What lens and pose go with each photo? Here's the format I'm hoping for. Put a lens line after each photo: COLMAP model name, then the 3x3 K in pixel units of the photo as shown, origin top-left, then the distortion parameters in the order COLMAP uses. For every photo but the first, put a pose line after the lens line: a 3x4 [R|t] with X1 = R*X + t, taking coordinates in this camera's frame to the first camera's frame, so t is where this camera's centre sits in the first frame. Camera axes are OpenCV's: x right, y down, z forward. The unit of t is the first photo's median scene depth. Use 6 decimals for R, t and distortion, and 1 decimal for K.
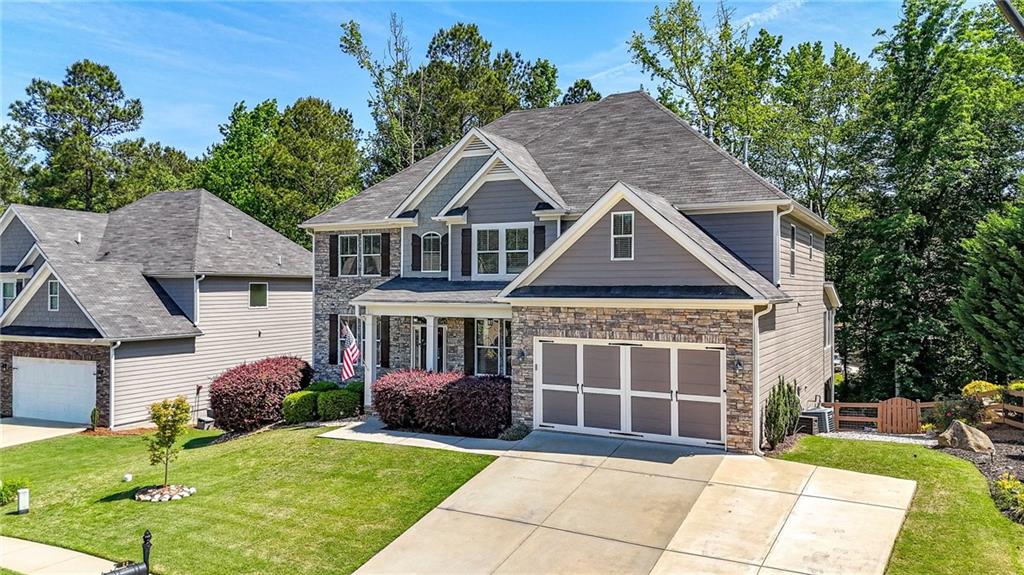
lens RADIAL K [[766.2, 0, 509.4], [0, 766.2, 285.4], [0, 0, 1]] dist [0.054157, -0.001869]
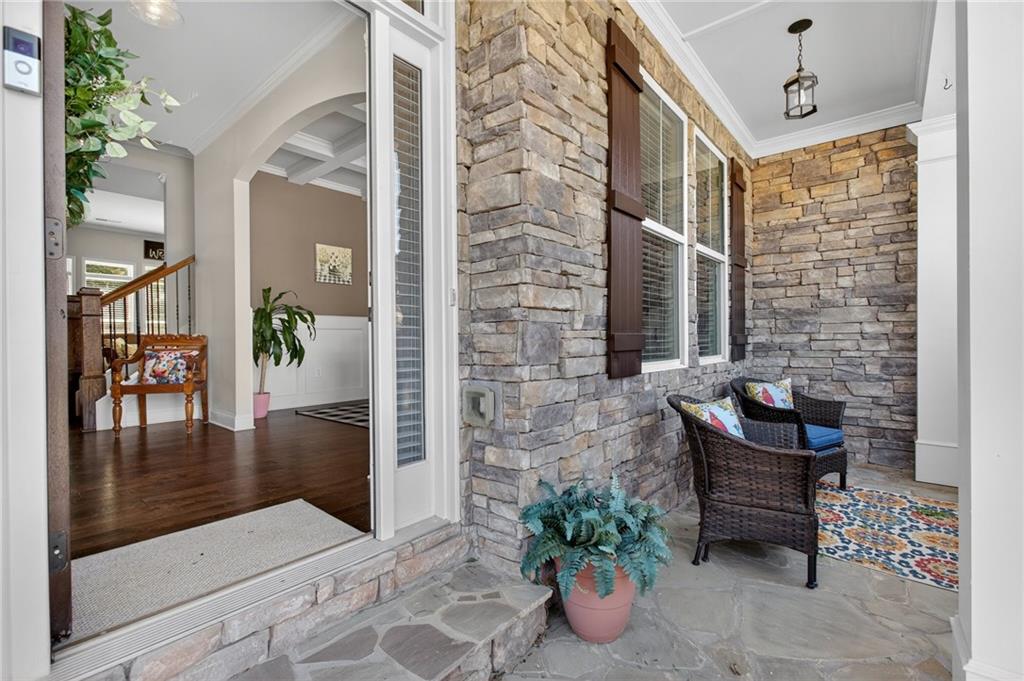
lens RADIAL K [[457.2, 0, 510.4], [0, 457.2, 340.4], [0, 0, 1]] dist [-0.003436, -0.000948]
pose [[0.205740, -0.005851, 0.978589, -0.187188], [0.006206, 0.999970, 0.004674, 0.129248], [-0.978587, 0.005111, 0.205770, 1.198533]]
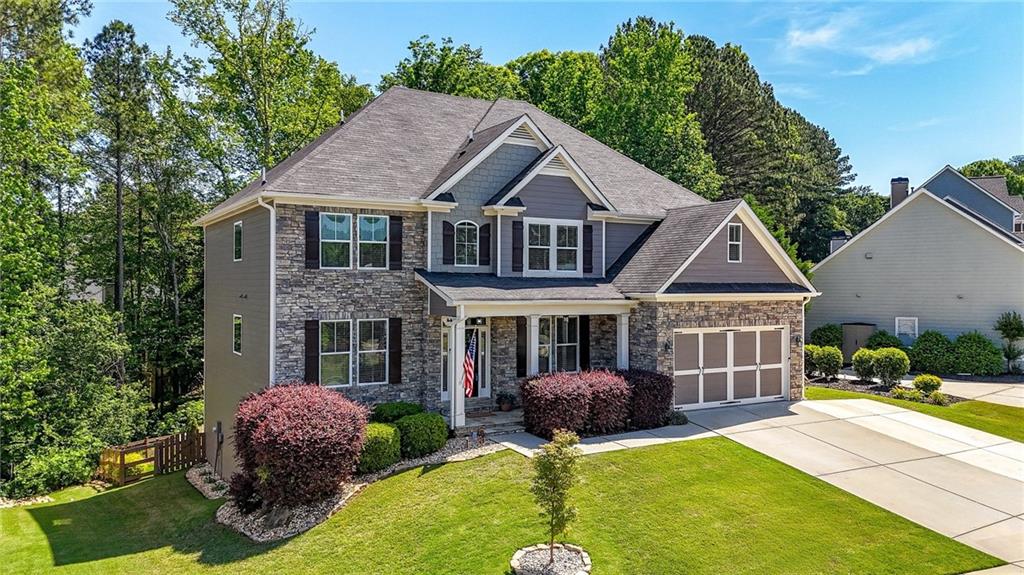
lens RADIAL K [[766.2, 0, 509.4], [0, 766.2, 285.4], [0, 0, 1]] dist [0.054157, -0.001869]
pose [[0.505449, -0.001320, 0.862856, -1.041889], [-0.004519, 0.999981, 0.004177, 0.000622], [-0.862845, -0.006010, 0.505433, 0.642556]]
